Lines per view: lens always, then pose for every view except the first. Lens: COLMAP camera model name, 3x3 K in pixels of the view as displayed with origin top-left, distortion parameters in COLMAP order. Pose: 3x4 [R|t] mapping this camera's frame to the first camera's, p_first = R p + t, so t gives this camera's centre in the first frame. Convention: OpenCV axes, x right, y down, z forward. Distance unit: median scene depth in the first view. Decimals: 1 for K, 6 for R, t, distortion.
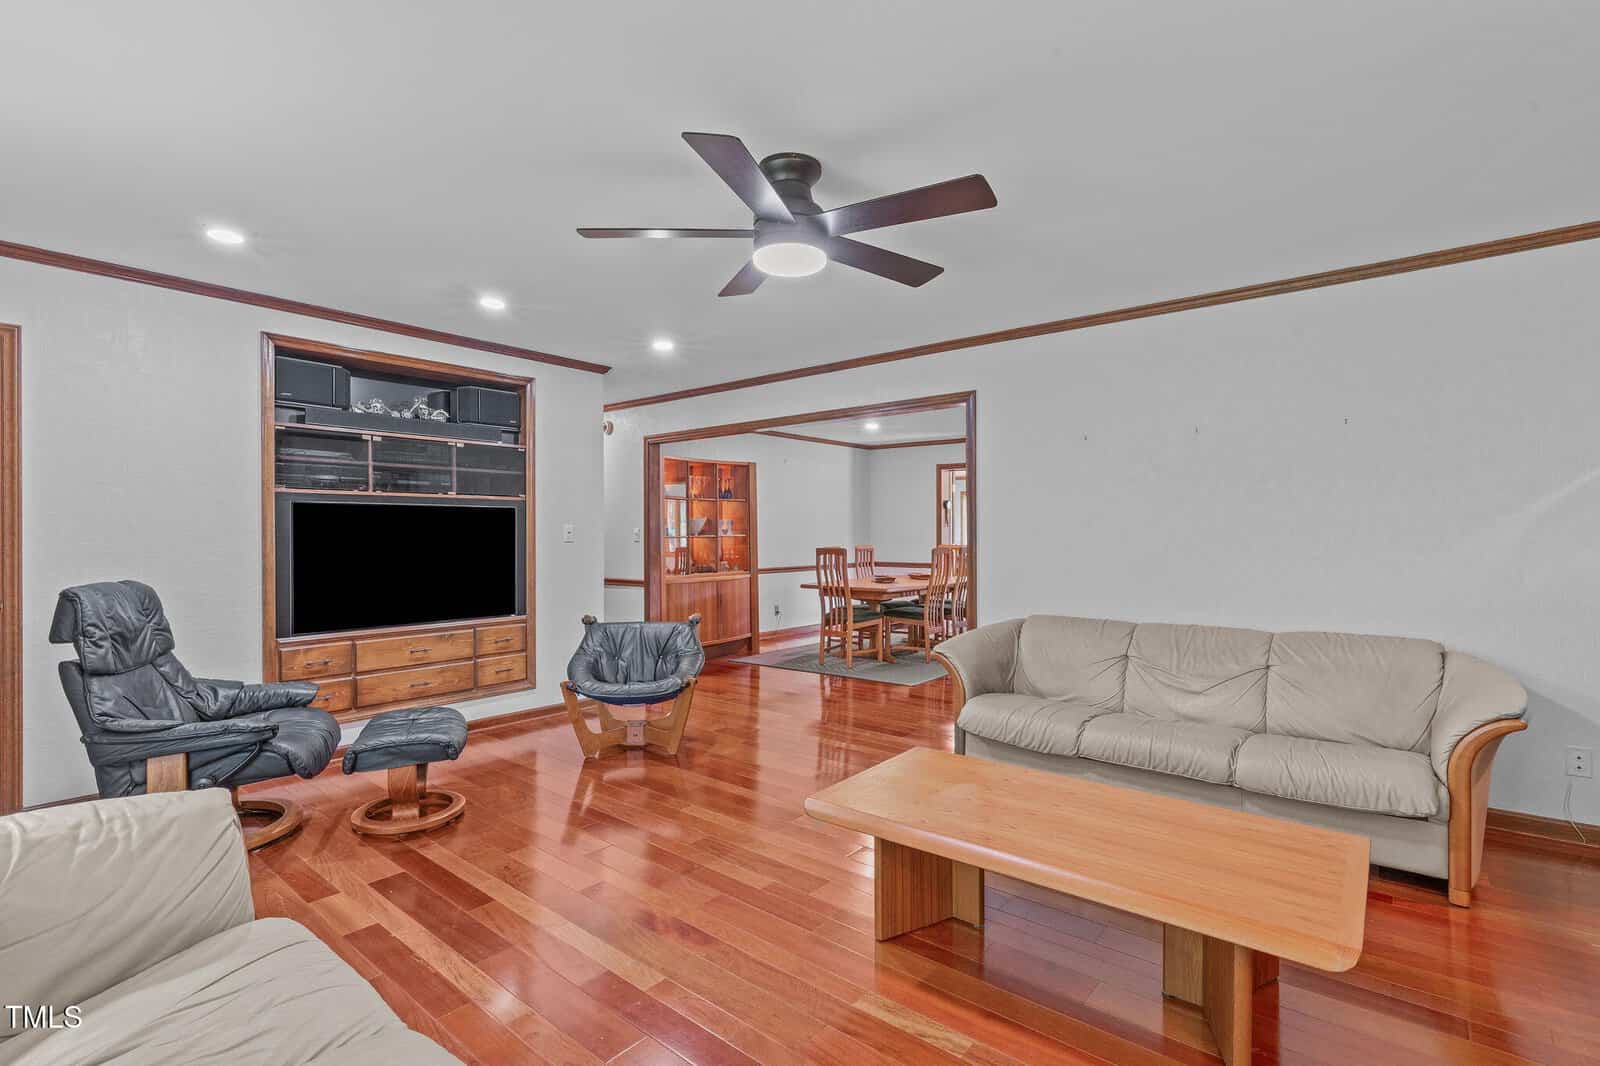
lens RADIAL K [[731.9, 0, 799.2], [0, 731.9, 547.3], [0, 0, 1]] dist [-0.007581, -0.000017]
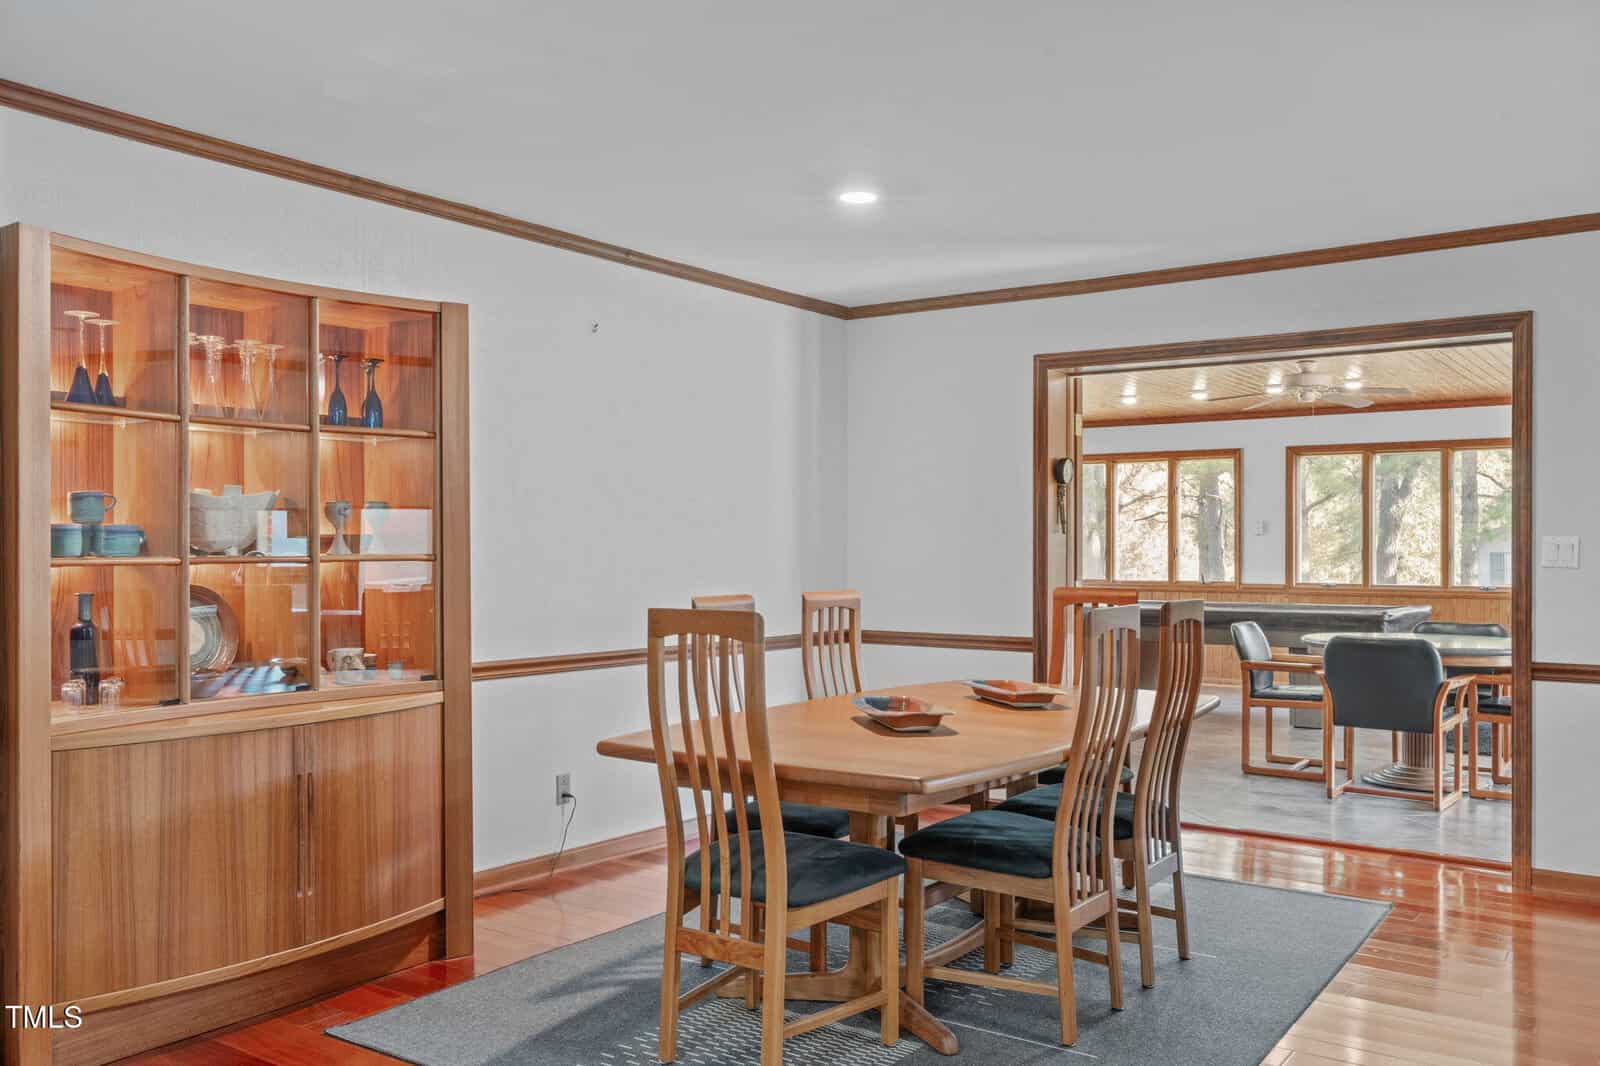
lens RADIAL K [[1168.4, 0, 800.7], [0, 1168.4, 541.6], [0, 0, 1]] dist [-0.004726, 0.001714]
pose [[0.998347, -0.001582, 0.057453, 0.049813], [0.003002, 0.999692, -0.024634, -0.011287], [-0.057397, 0.024765, 0.998044, 0.530358]]
